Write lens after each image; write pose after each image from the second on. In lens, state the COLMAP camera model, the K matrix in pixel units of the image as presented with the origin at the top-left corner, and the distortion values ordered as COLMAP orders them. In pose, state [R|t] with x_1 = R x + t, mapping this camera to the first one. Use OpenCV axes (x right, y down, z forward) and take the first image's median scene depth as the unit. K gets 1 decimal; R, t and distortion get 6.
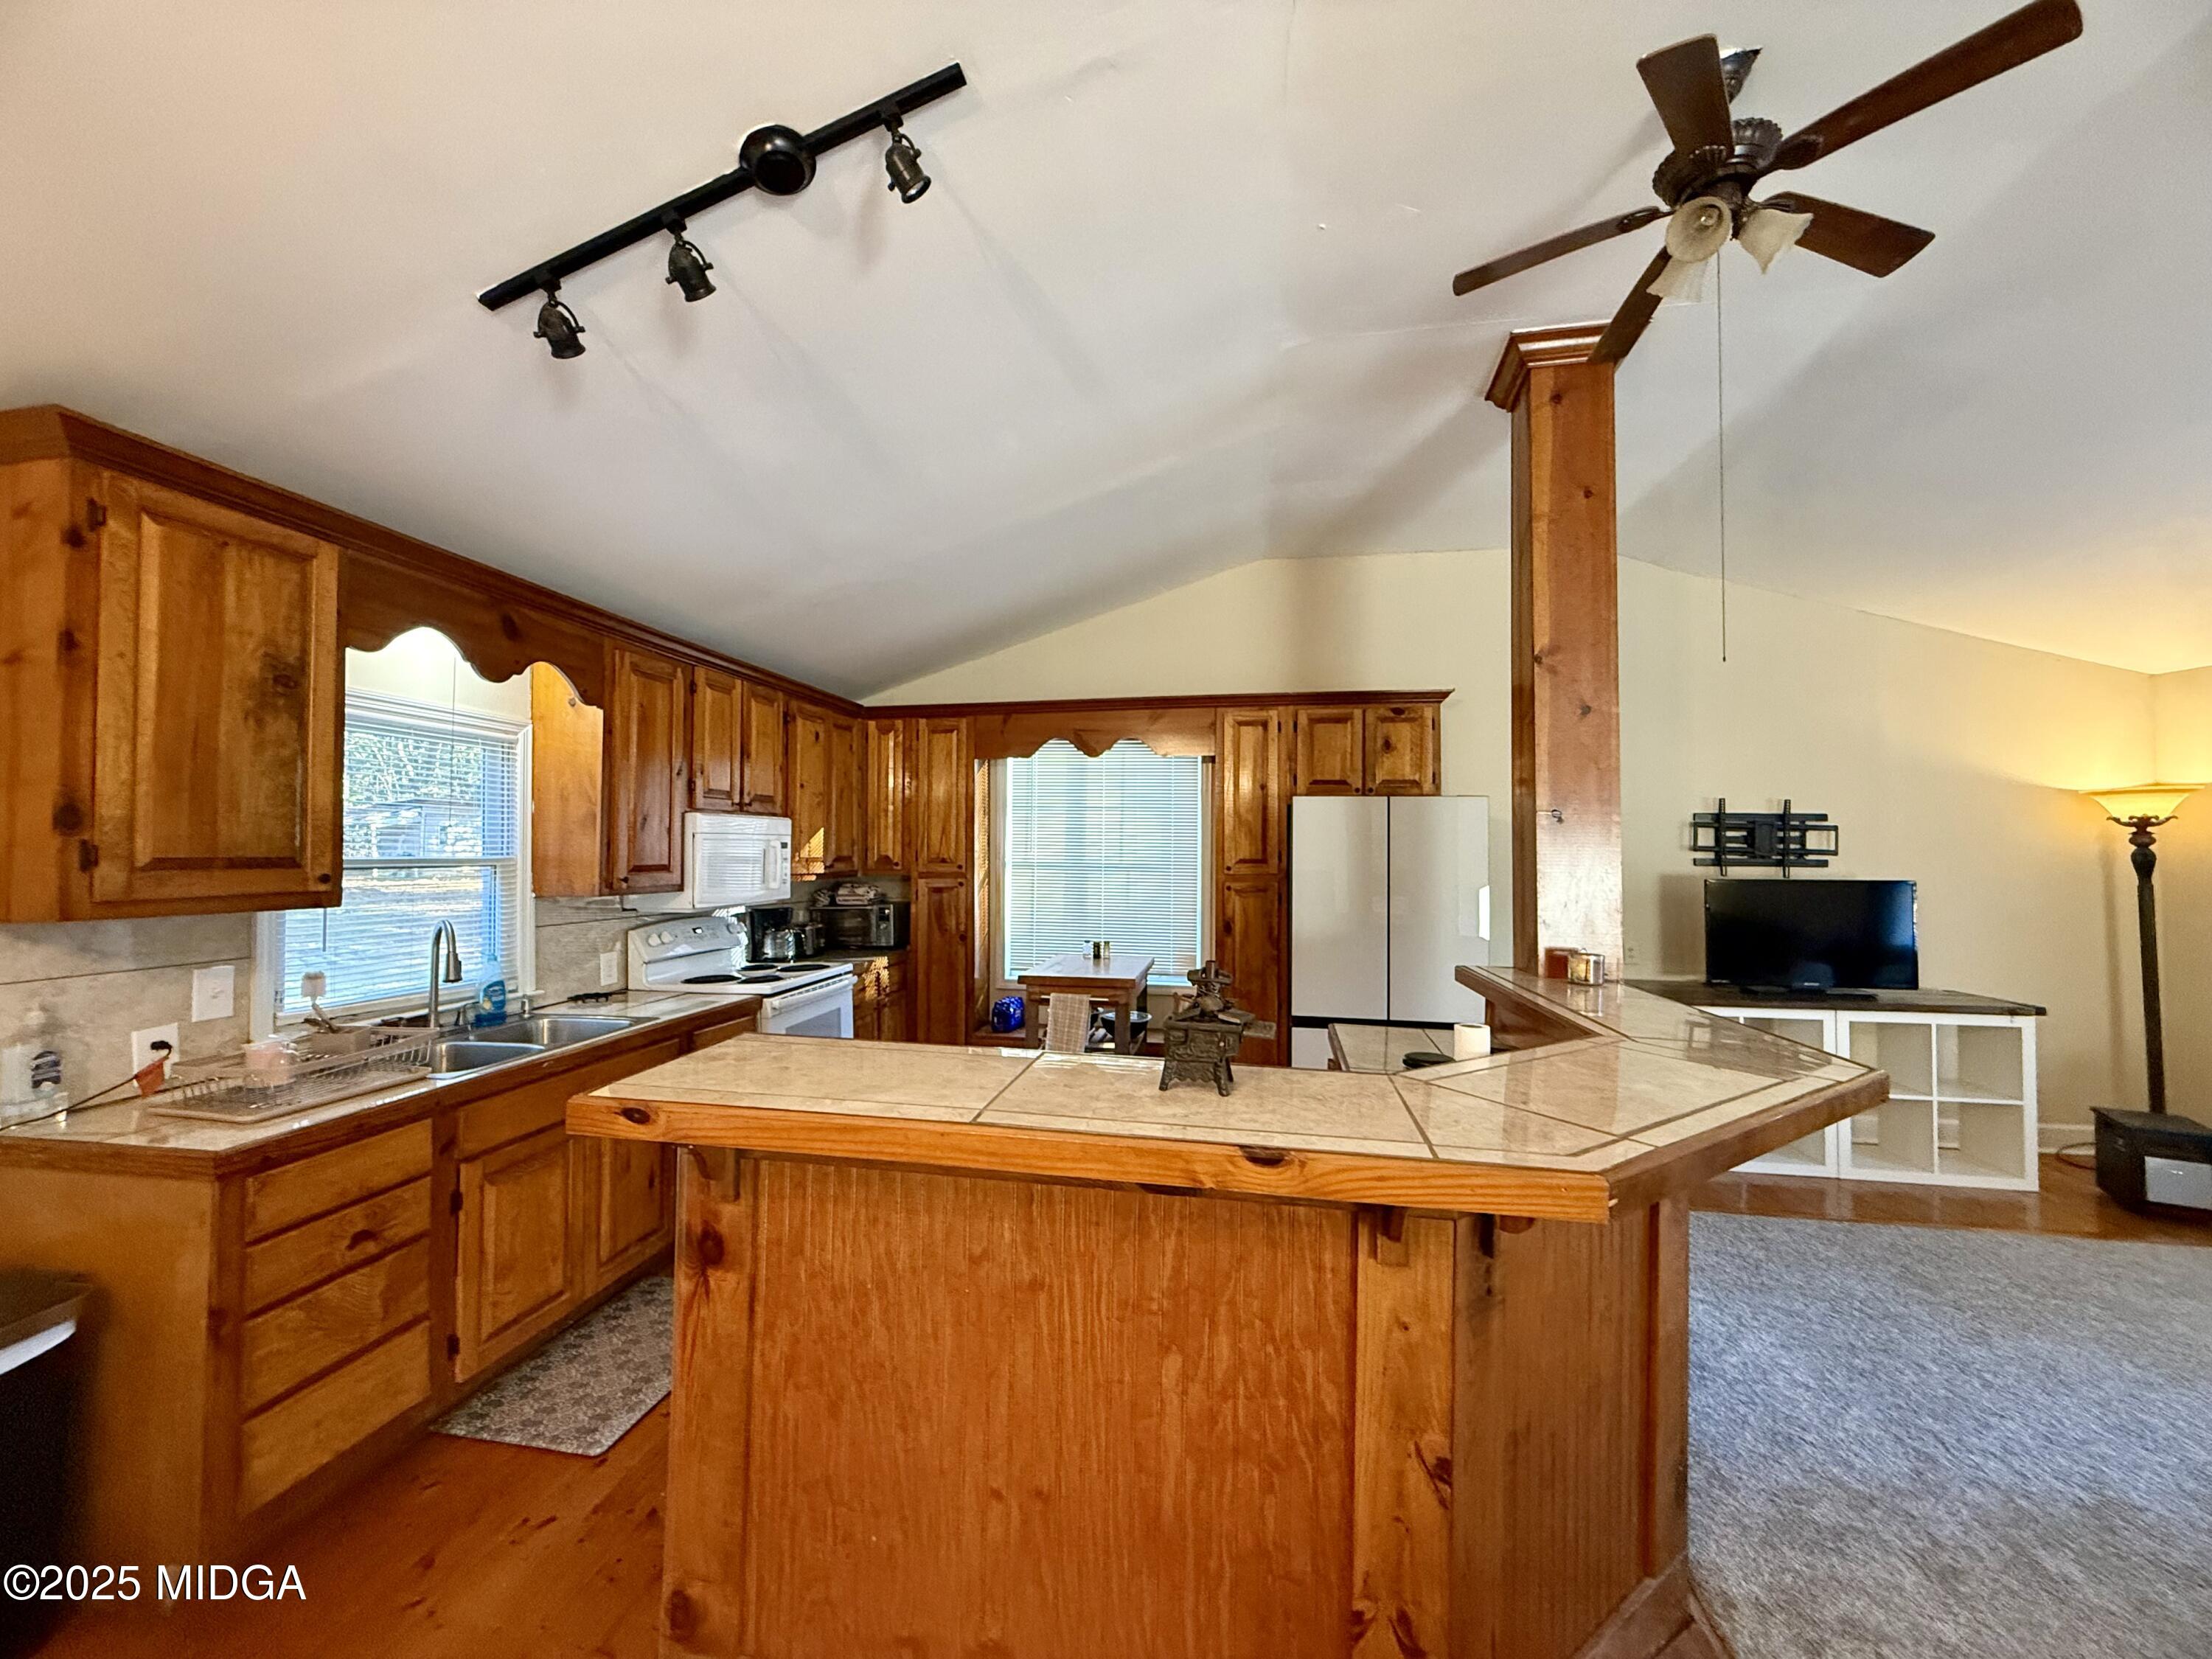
lens RADIAL K [[882.0, 0, 1103.9], [0, 882.0, 832.9], [0, 0, 1]] dist [-0.001253, 0.000288]
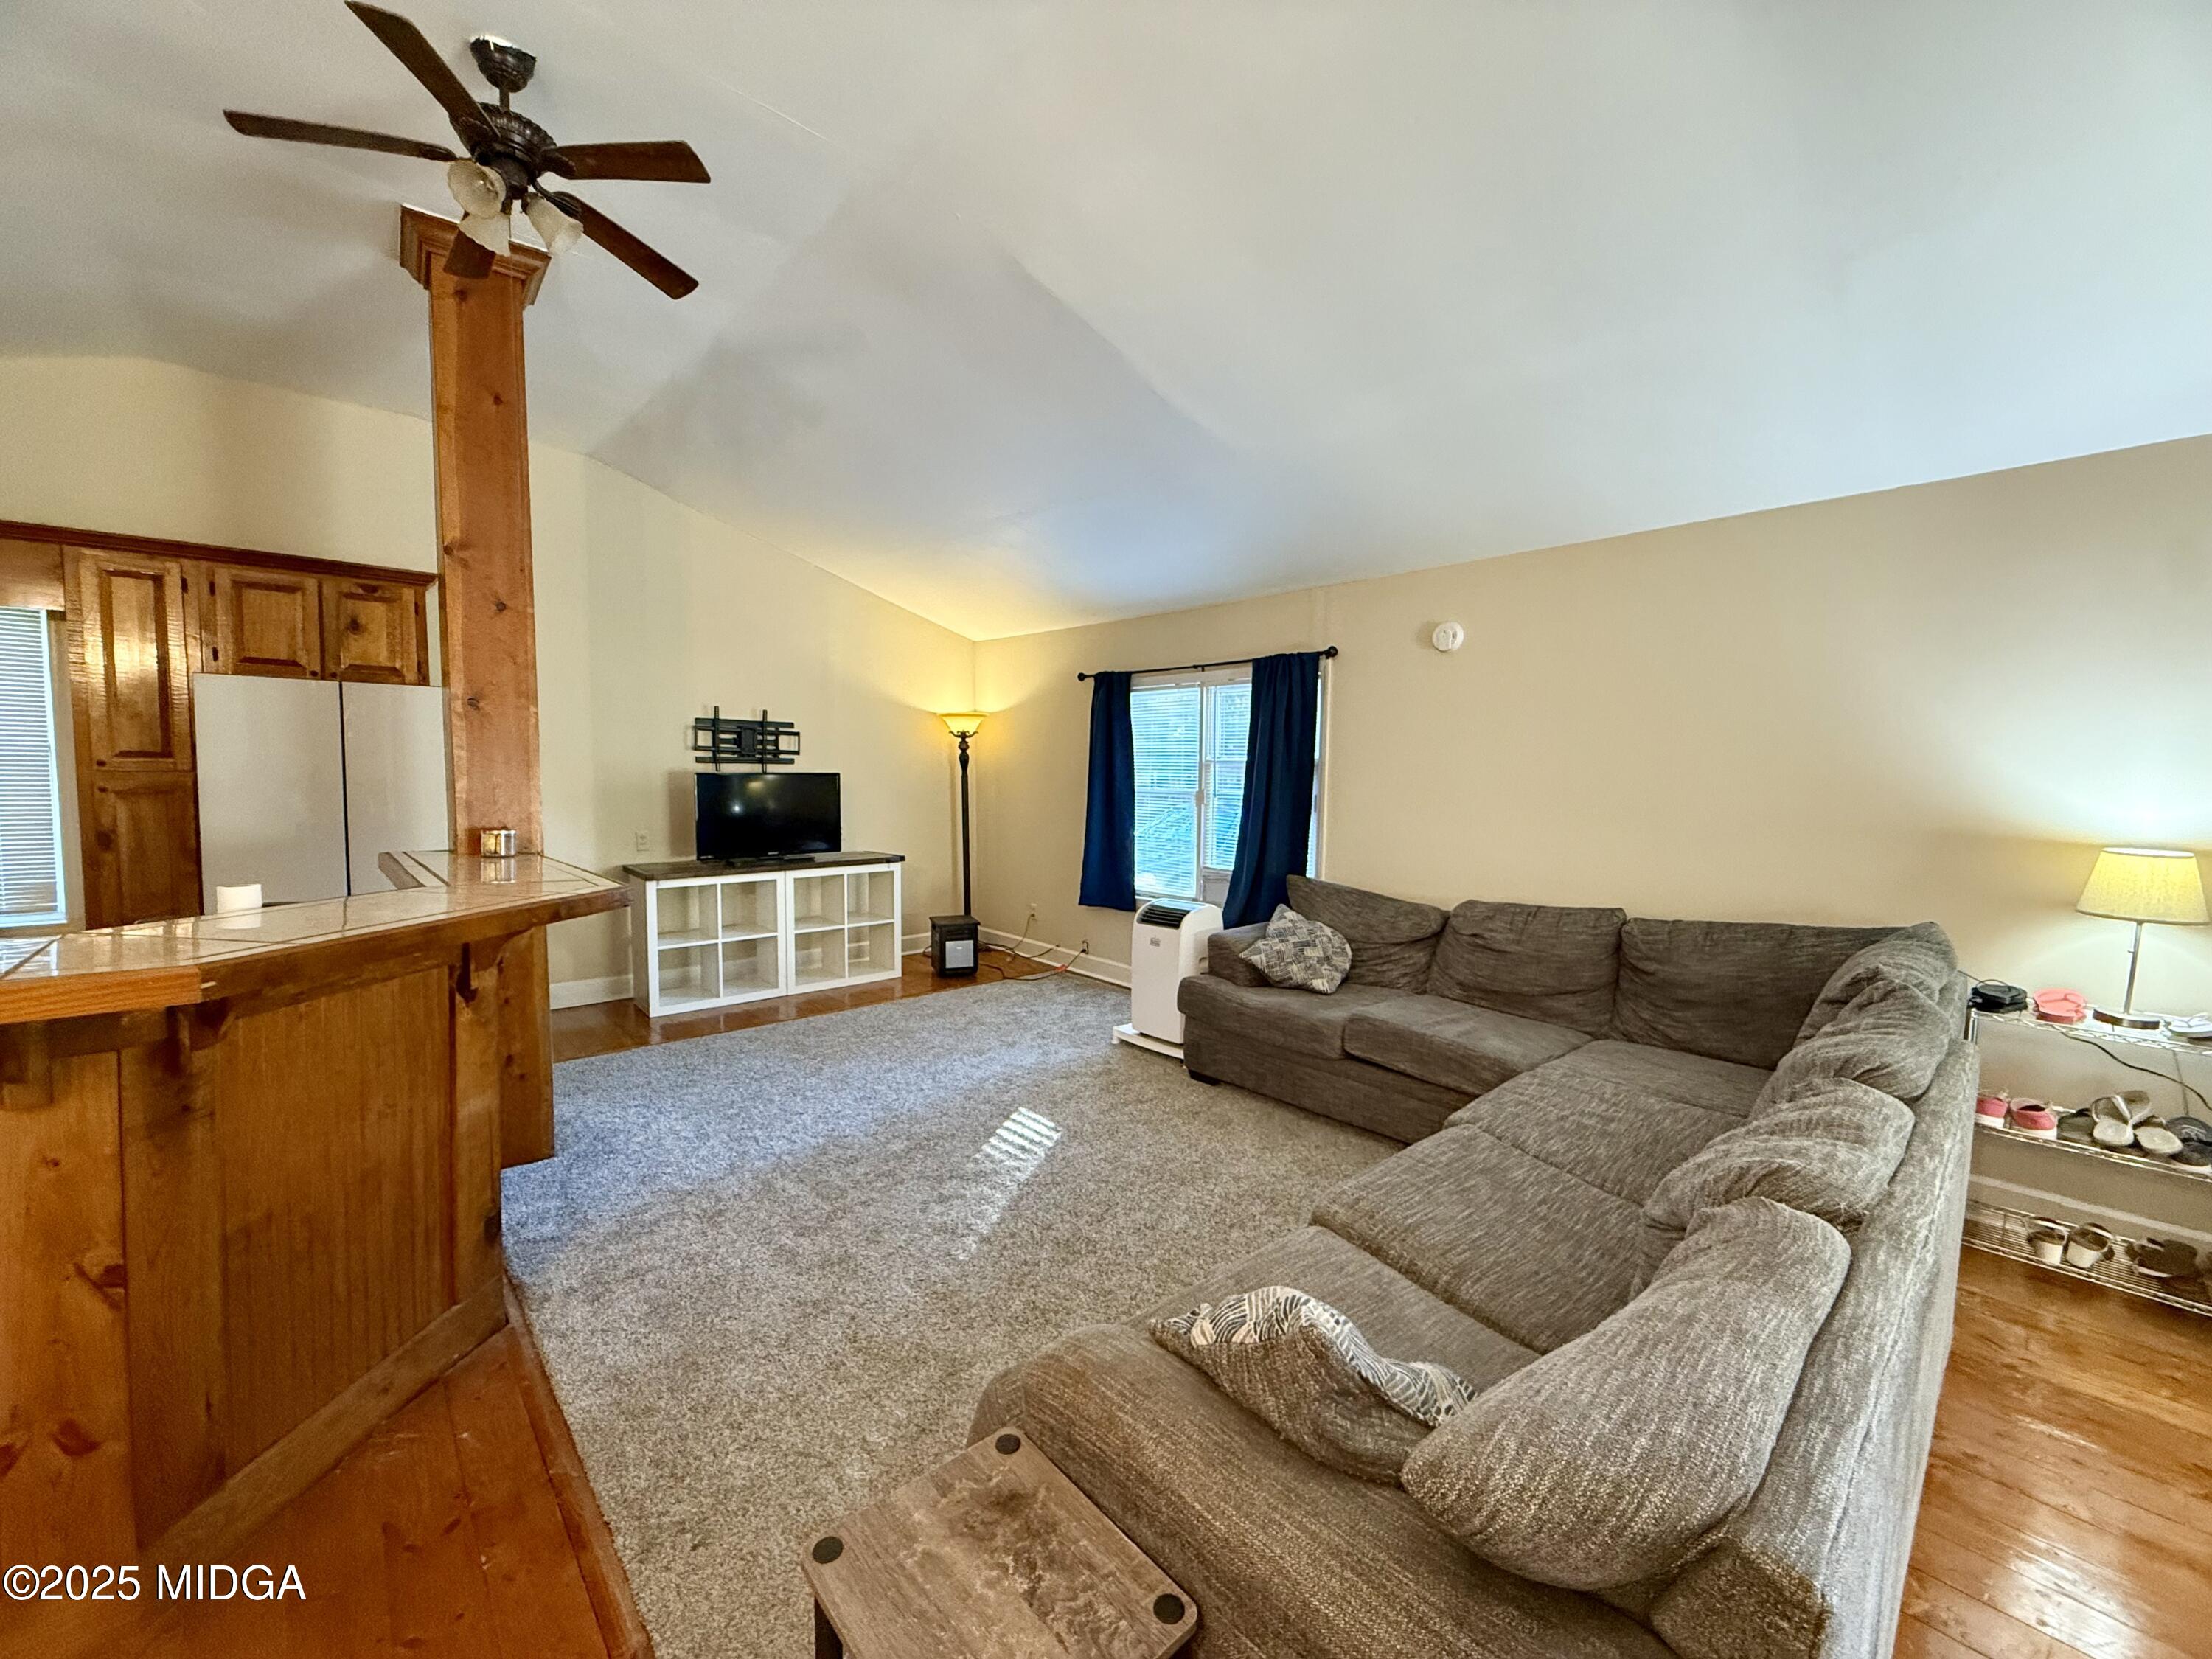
lens RADIAL K [[882.0, 0, 1106.6], [0, 882.0, 830.3], [0, 0, 1]] dist [-0.001253, 0.000288]
pose [[0.624737, -0.053743, 0.778983, 0.107179], [-0.020251, 0.996178, 0.084968, 0.018726], [-0.780572, -0.068857, 0.621261, -0.190306]]
